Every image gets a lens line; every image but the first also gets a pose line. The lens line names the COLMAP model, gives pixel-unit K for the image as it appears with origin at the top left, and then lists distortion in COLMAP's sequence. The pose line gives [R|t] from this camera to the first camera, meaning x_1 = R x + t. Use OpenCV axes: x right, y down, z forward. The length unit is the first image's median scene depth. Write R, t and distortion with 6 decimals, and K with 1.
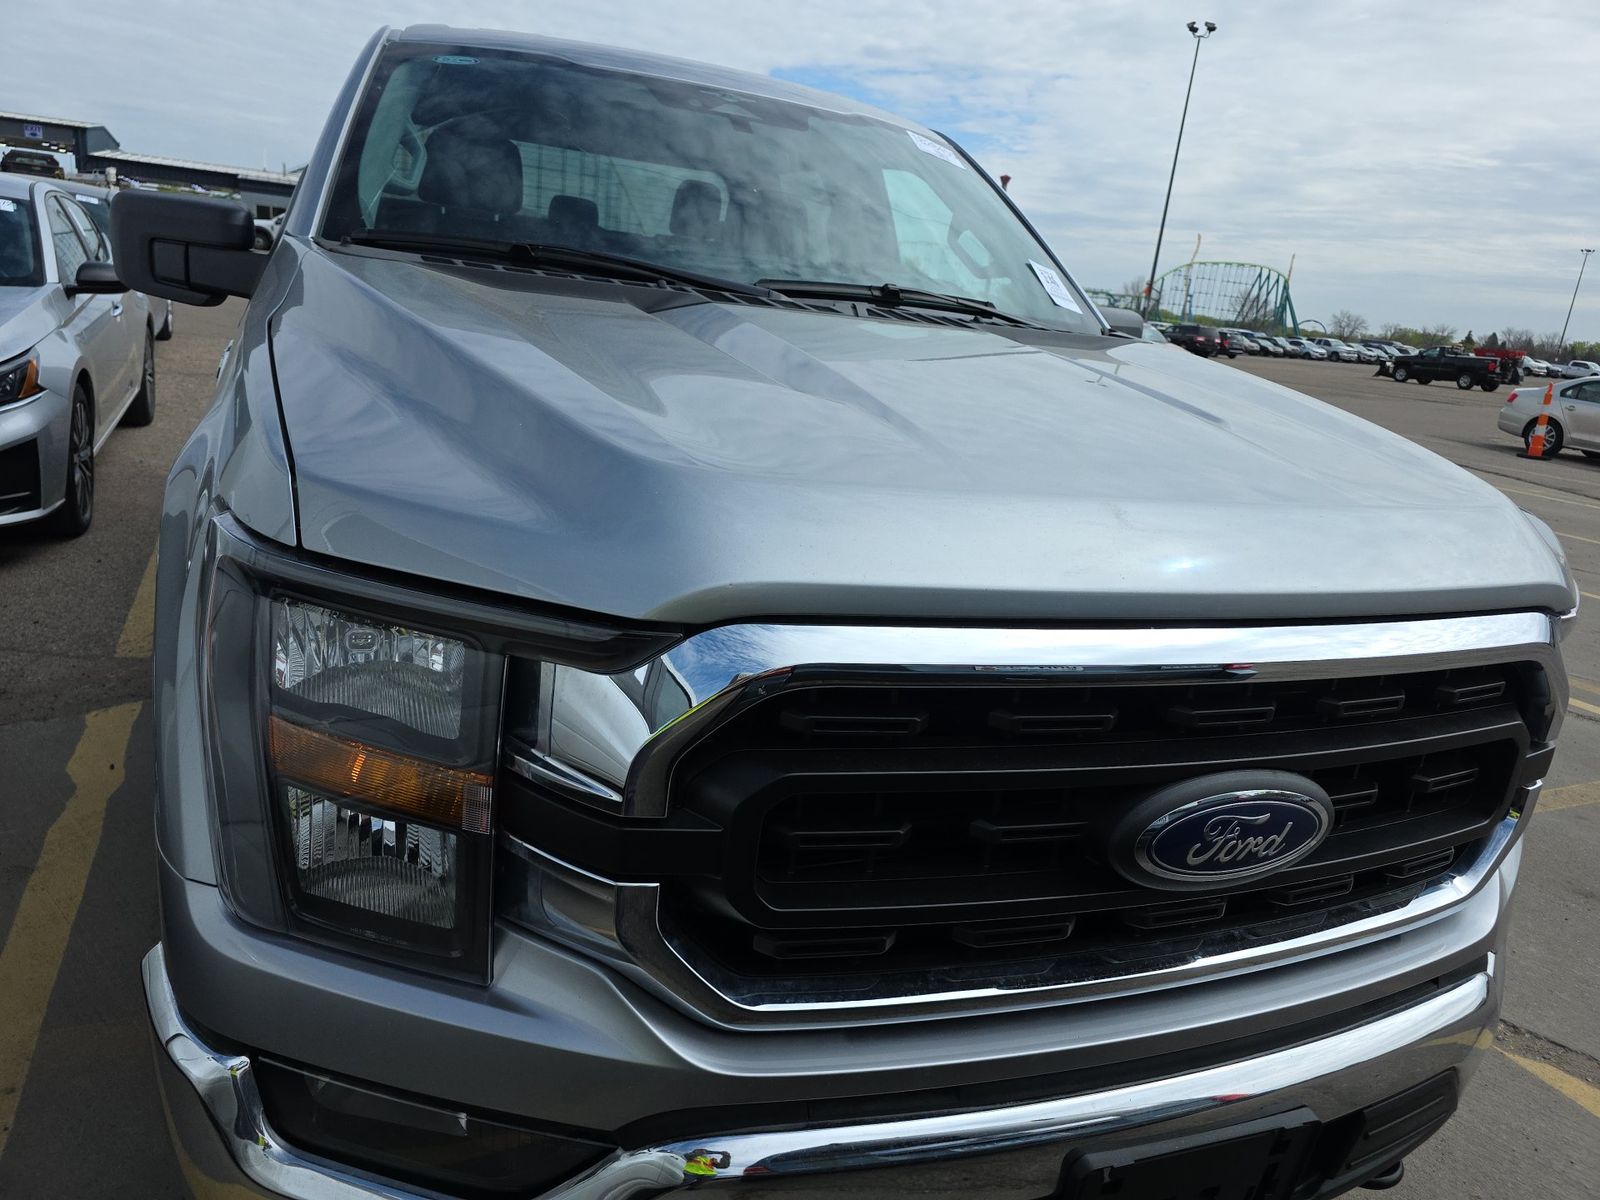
lens RADIAL K [[1073.8, 0, 801.6], [0, 1073.8, 570.6], [0, 0, 1]] dist [0.026379, -0.017835]
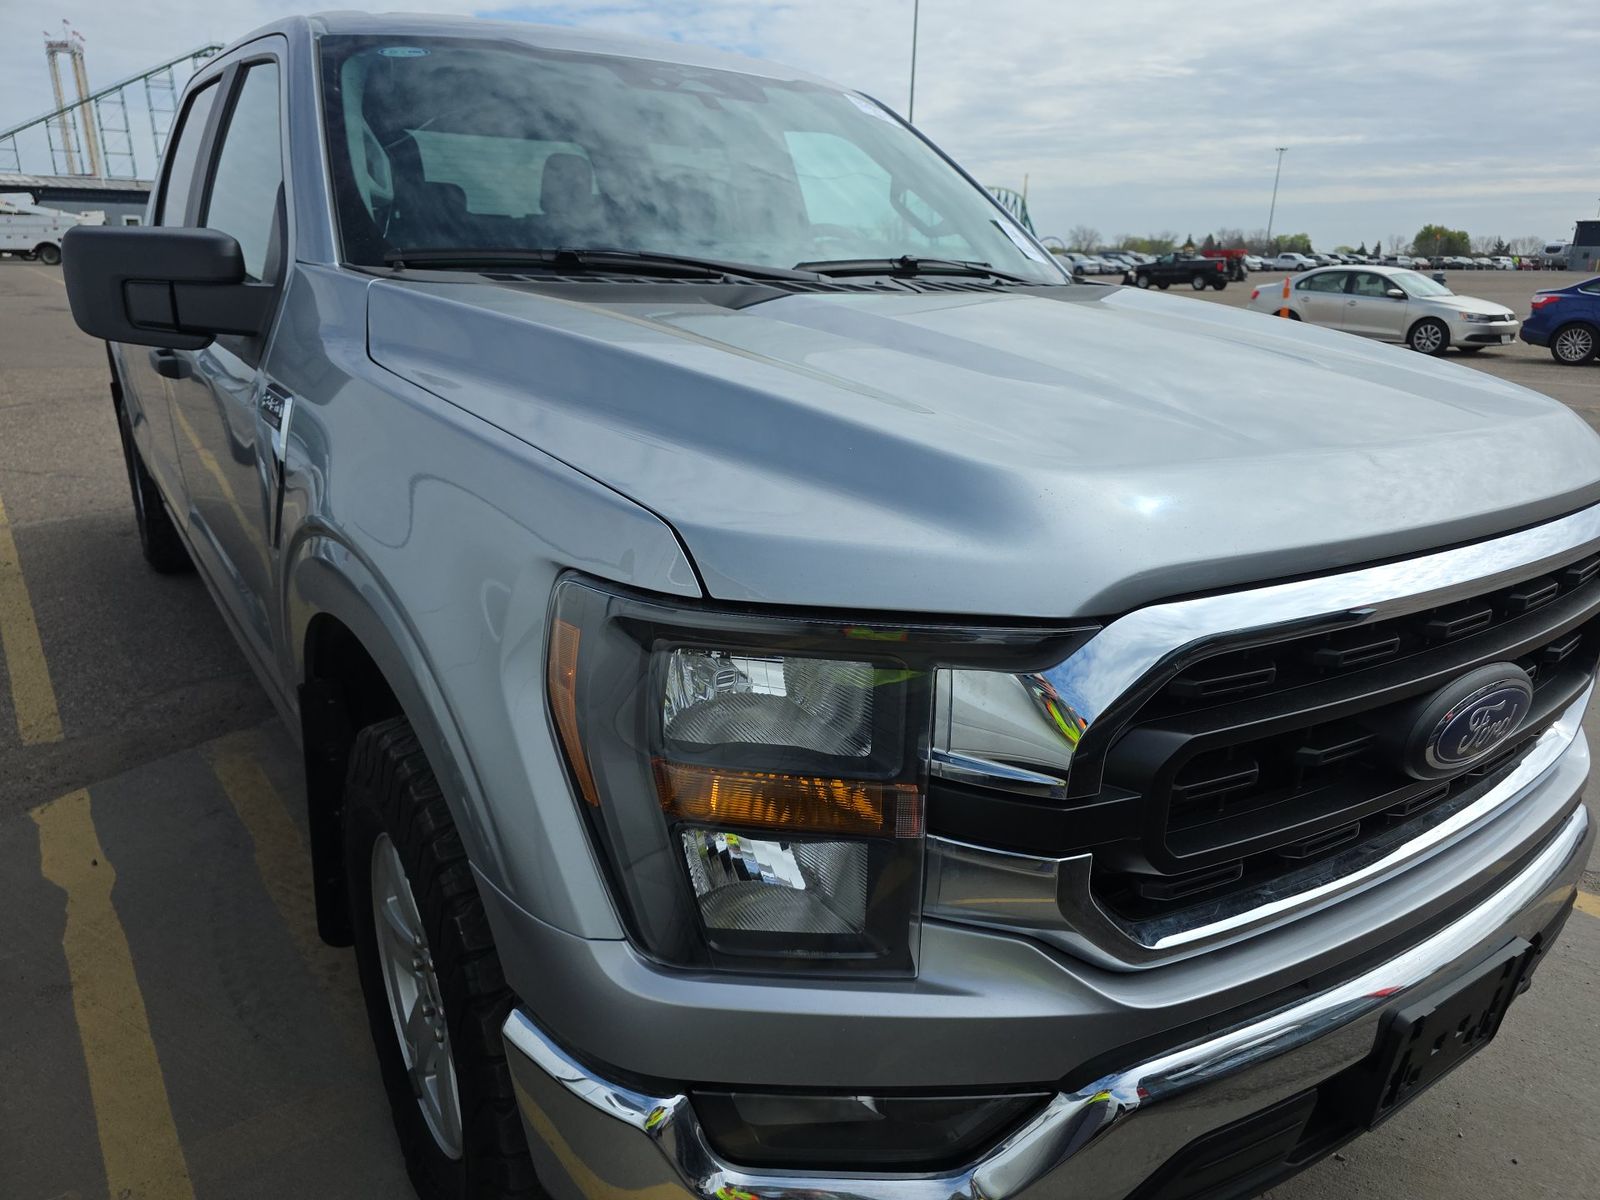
lens RADIAL K [[1079.9, 0, 800.0], [0, 1079.9, 600.0], [0, 0, 1]] dist [0.020633, -0.006222]
pose [[0.972893, -0.148041, 0.177660, -0.186138], [0.136012, 0.987620, 0.078147, -0.028528], [-0.187030, -0.051865, 0.980984, -0.002109]]
